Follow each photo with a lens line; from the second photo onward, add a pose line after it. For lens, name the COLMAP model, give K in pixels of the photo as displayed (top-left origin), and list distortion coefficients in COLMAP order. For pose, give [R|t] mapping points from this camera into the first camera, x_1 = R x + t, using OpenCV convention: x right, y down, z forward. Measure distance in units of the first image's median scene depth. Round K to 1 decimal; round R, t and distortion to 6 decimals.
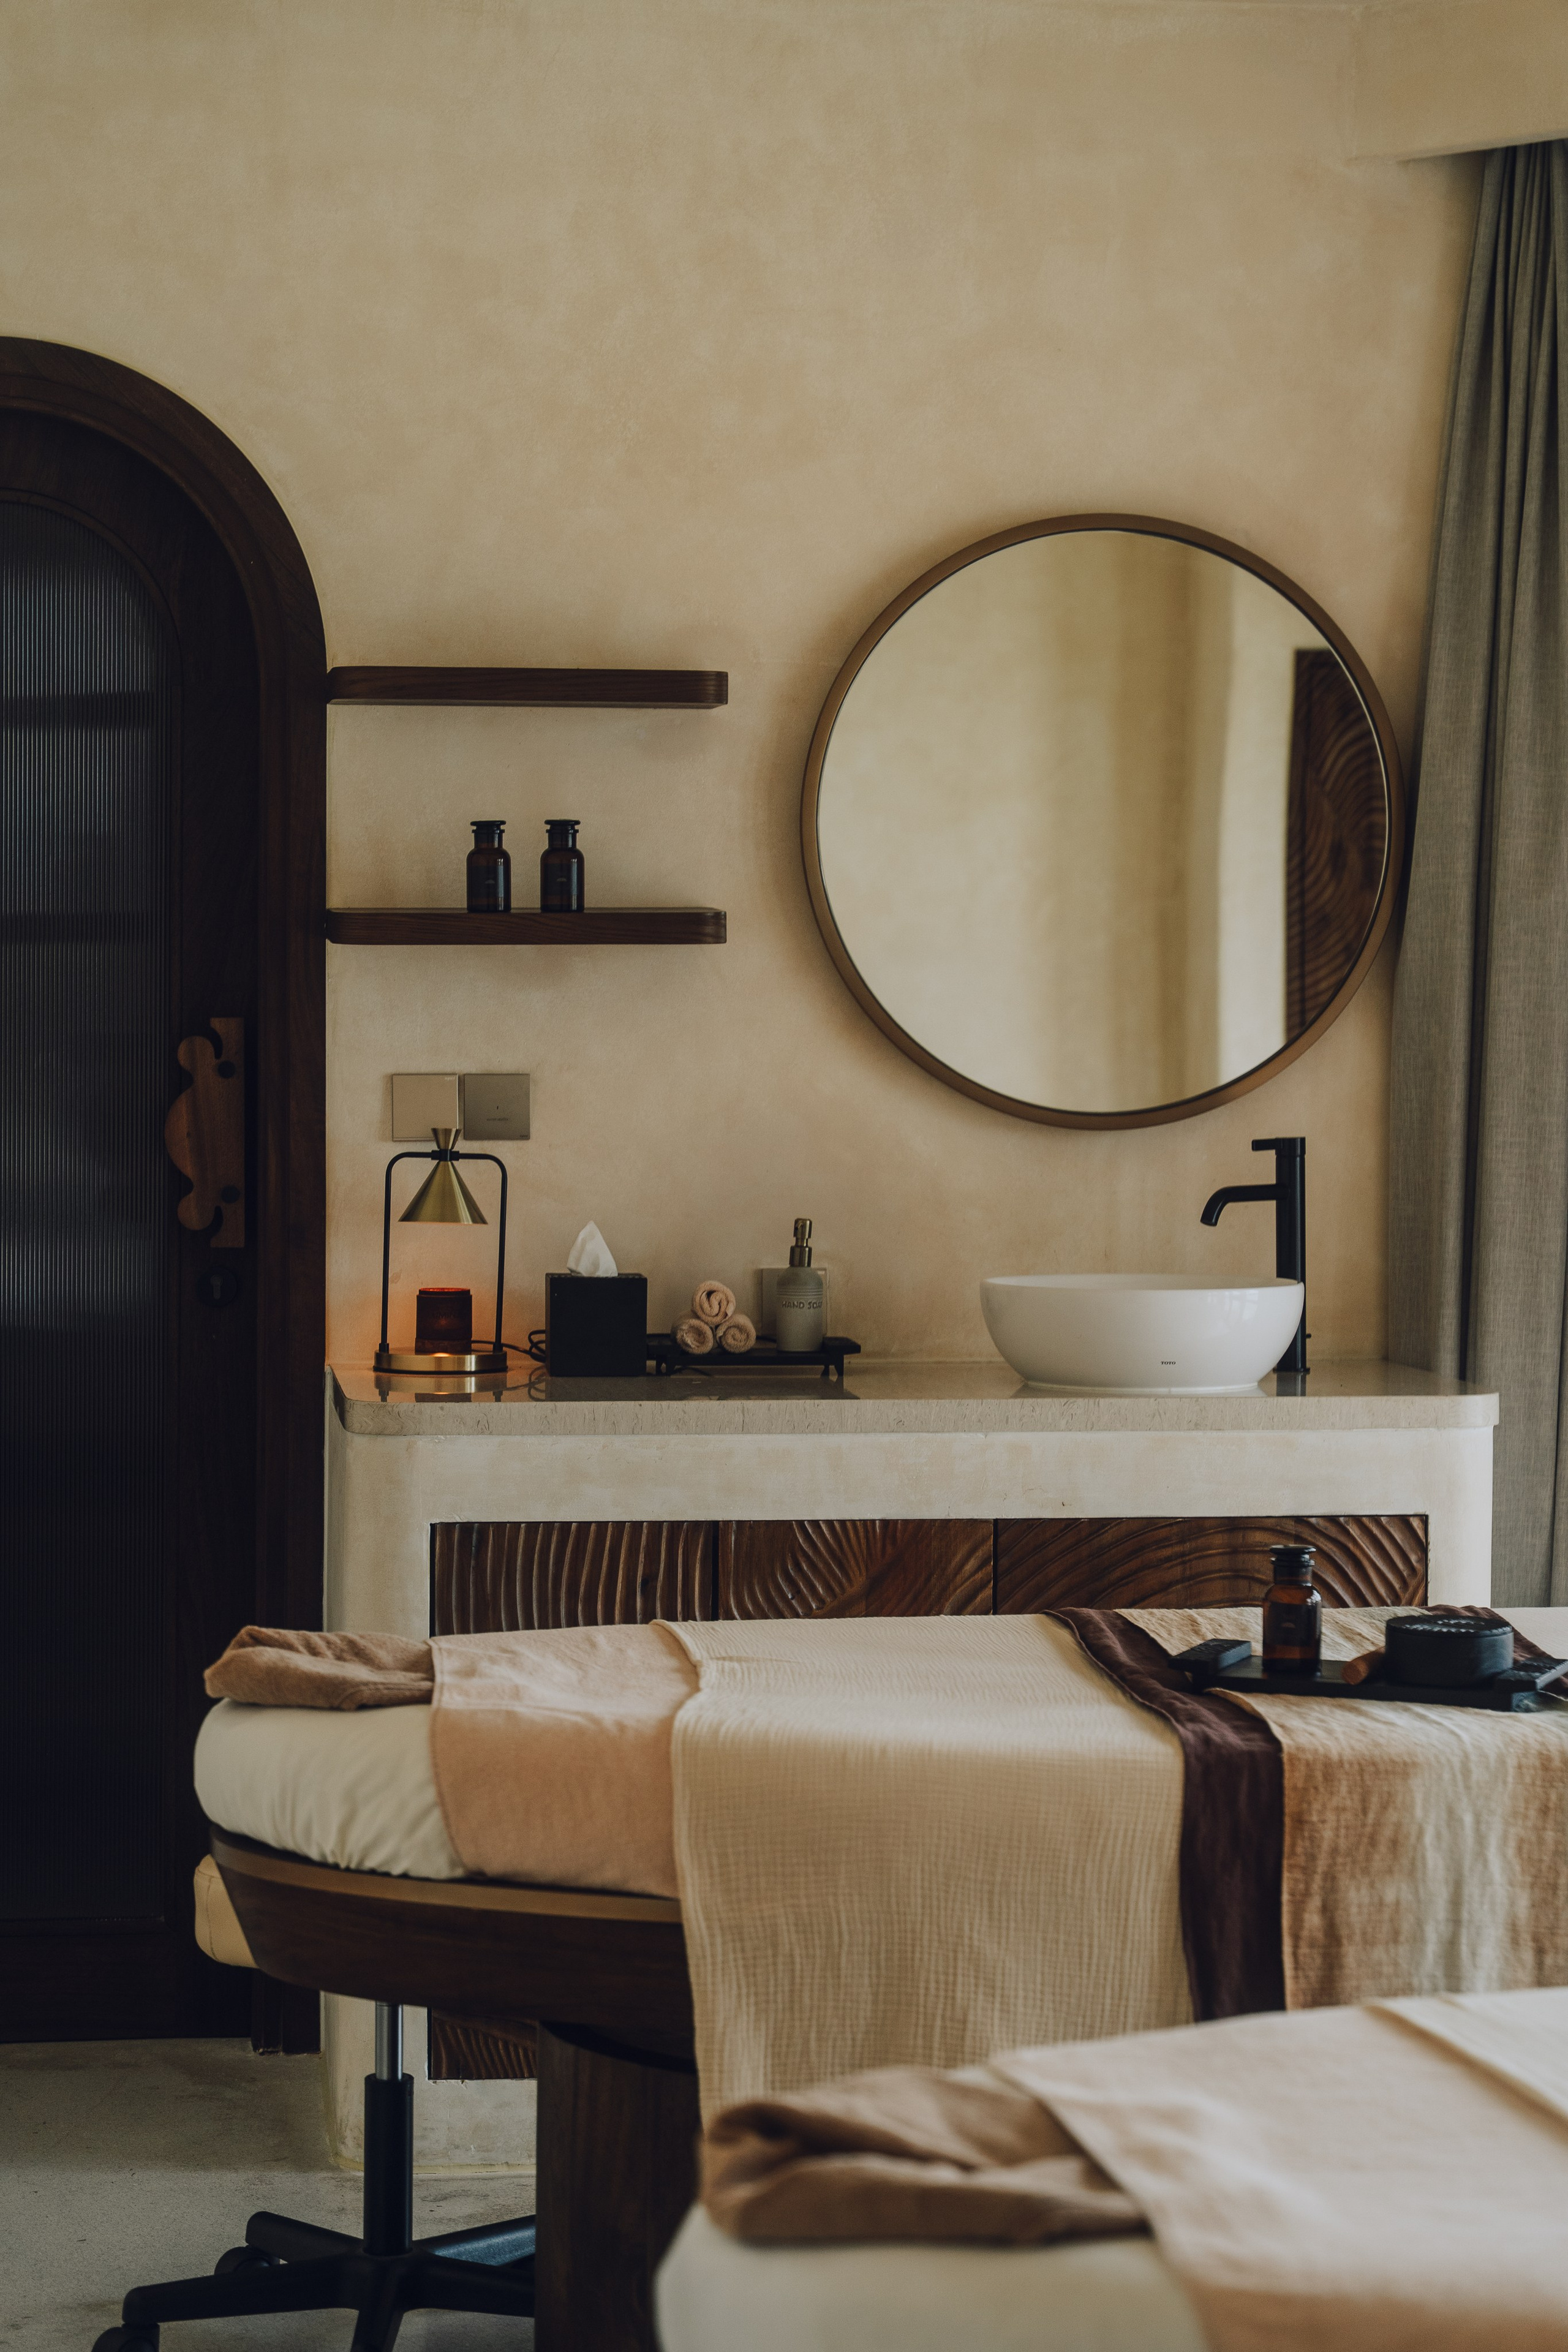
lens RADIAL K [[4527.0, 0, 784.0], [0, 4527.0, 1176.0], [0, 0, 1]] dist [-0.013774, 0.139044]
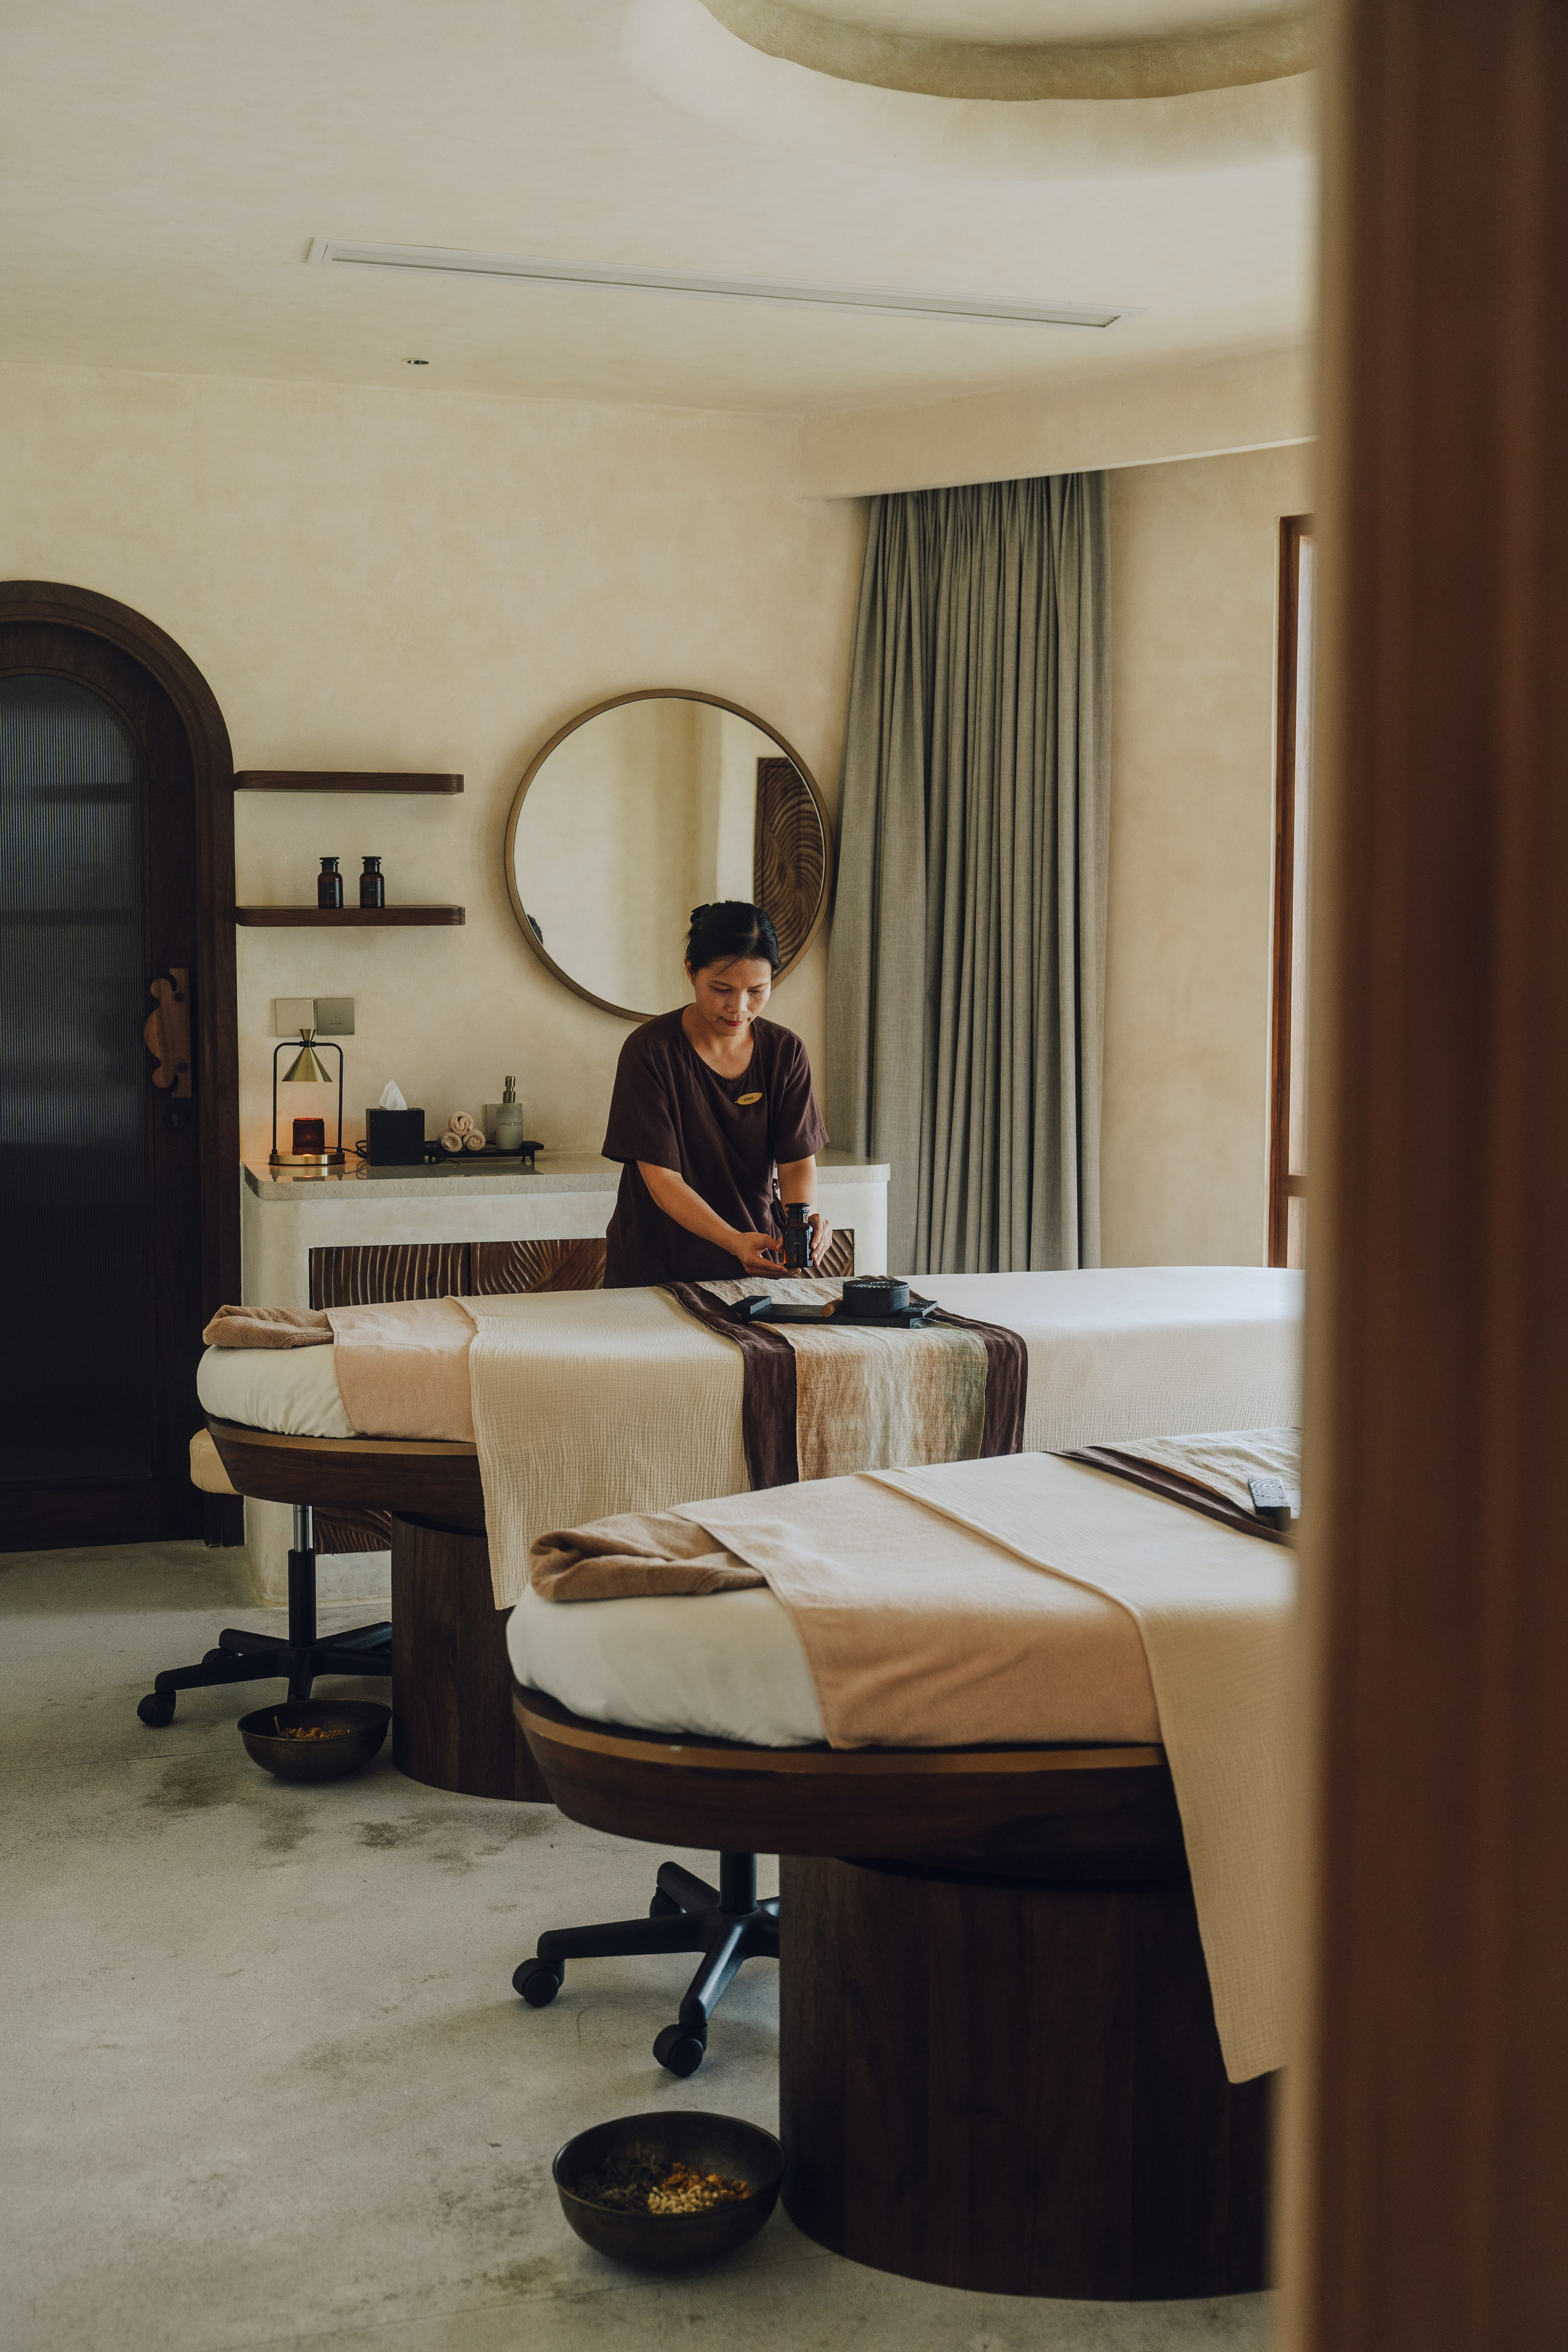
lens RADIAL K [[3269.8, 0, 784.0], [0, 3269.8, 1176.0], [0, 0, 1]] dist [-0.094654, -0.017675]
pose [[0.980604, -0.021337, 0.194835, -0.146869], [0.012882, 0.998924, 0.044556, -0.007710], [-0.195576, -0.041181, 0.979824, -0.314344]]
